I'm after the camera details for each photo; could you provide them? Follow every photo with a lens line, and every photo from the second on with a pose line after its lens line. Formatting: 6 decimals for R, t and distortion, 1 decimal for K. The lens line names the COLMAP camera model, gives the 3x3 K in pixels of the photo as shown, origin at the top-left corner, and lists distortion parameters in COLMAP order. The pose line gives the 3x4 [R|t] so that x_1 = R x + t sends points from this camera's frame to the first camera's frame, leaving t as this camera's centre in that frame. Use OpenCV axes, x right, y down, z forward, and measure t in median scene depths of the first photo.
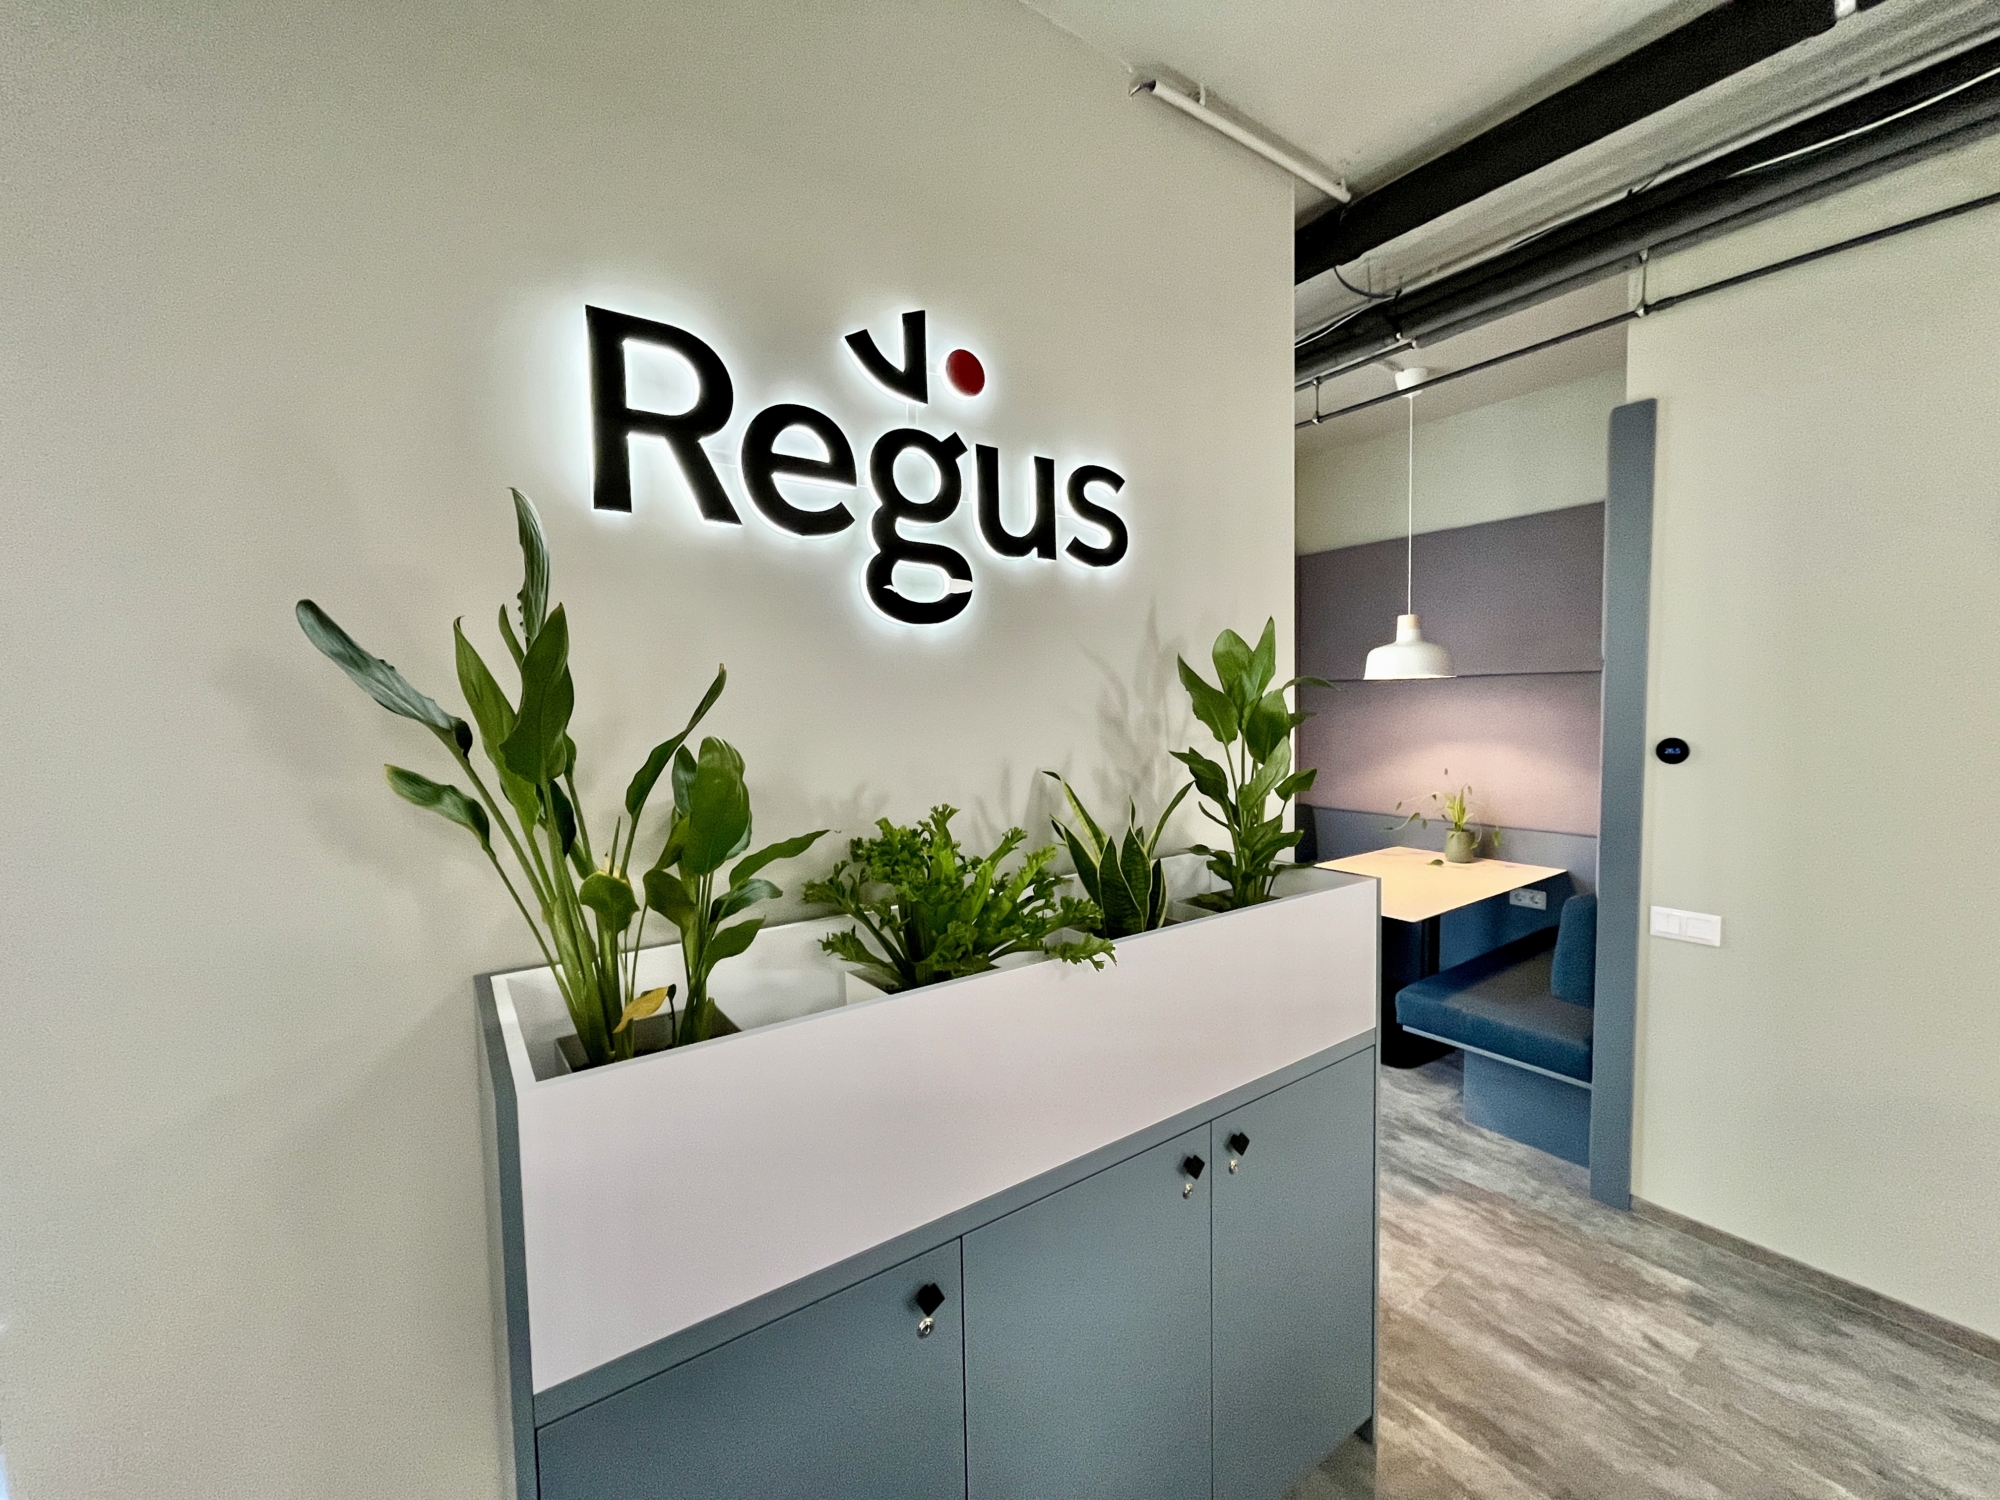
lens RADIAL K [[809.0, 0, 993.4], [0, 809.0, 748.9], [0, 0, 1]] dist [-0.002704, 0.000367]
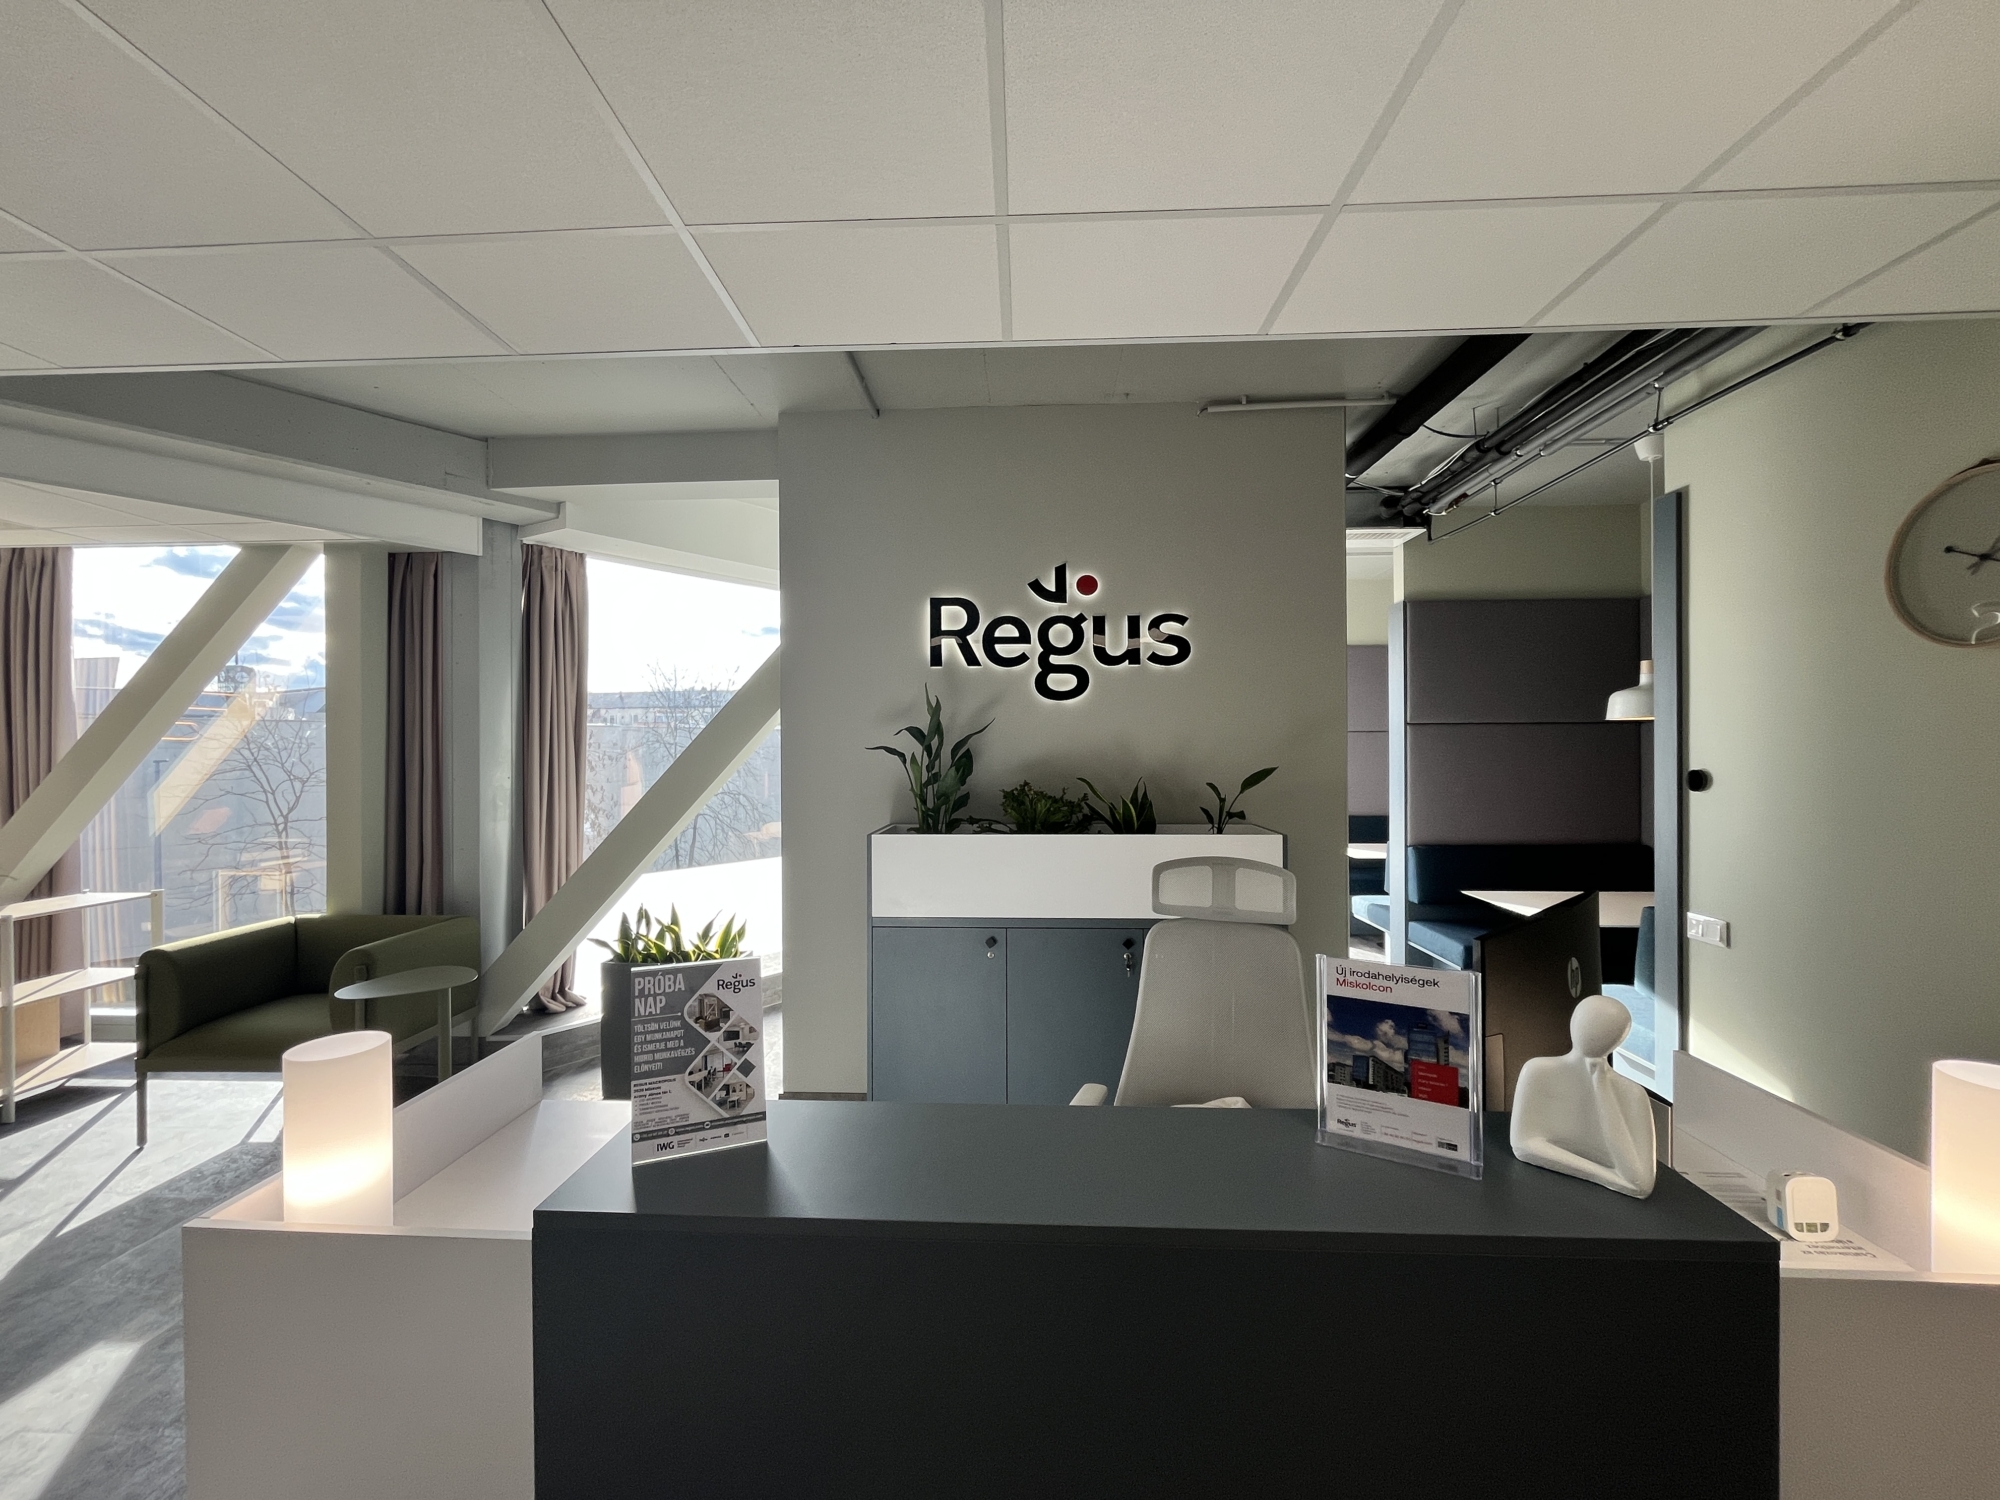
lens RADIAL K [[809.0, 0, 994.2], [0, 809.0, 748.0], [0, 0, 1]] dist [-0.002704, 0.000367]
pose [[0.787603, 0.014255, -0.616018, 1.136204], [-0.045187, 0.998377, -0.034671, 0.062586], [0.614524, 0.055143, 0.786968, -0.860978]]
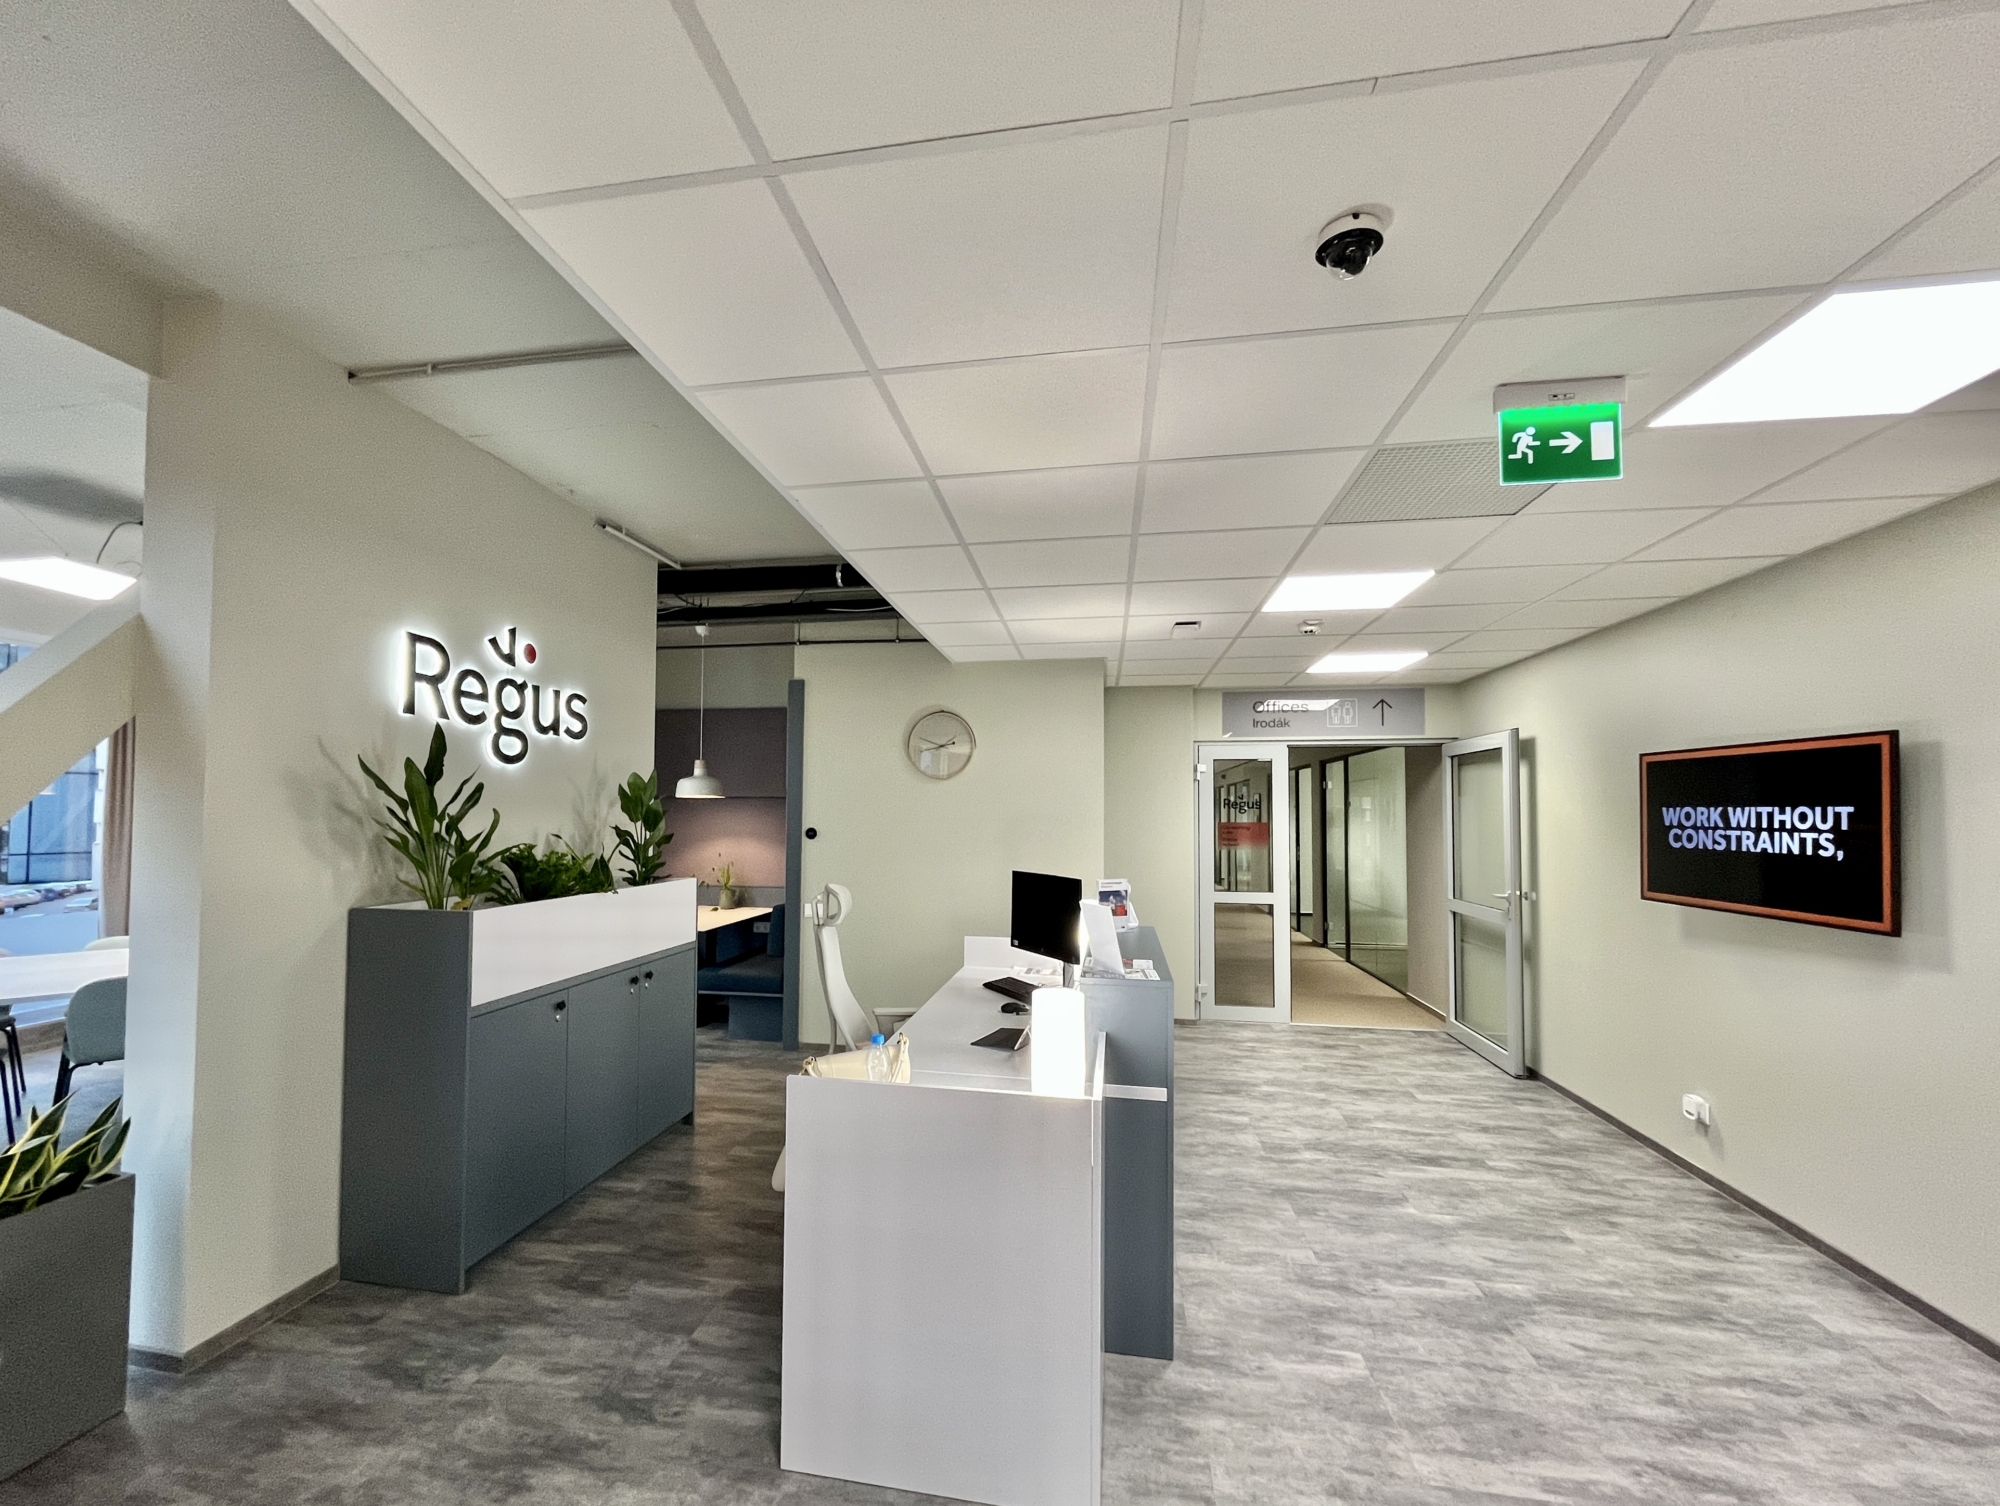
lens RADIAL K [[852.6, 0, 949.4], [0, 852.6, 788.0], [0, 0, 1]] dist [0.002561, 0.000207]
pose [[0.712924, 0.046878, 0.699673, -0.853757], [0.019560, 0.996045, -0.086666, 0.135268], [-0.700969, 0.075472, 0.709187, -1.482422]]
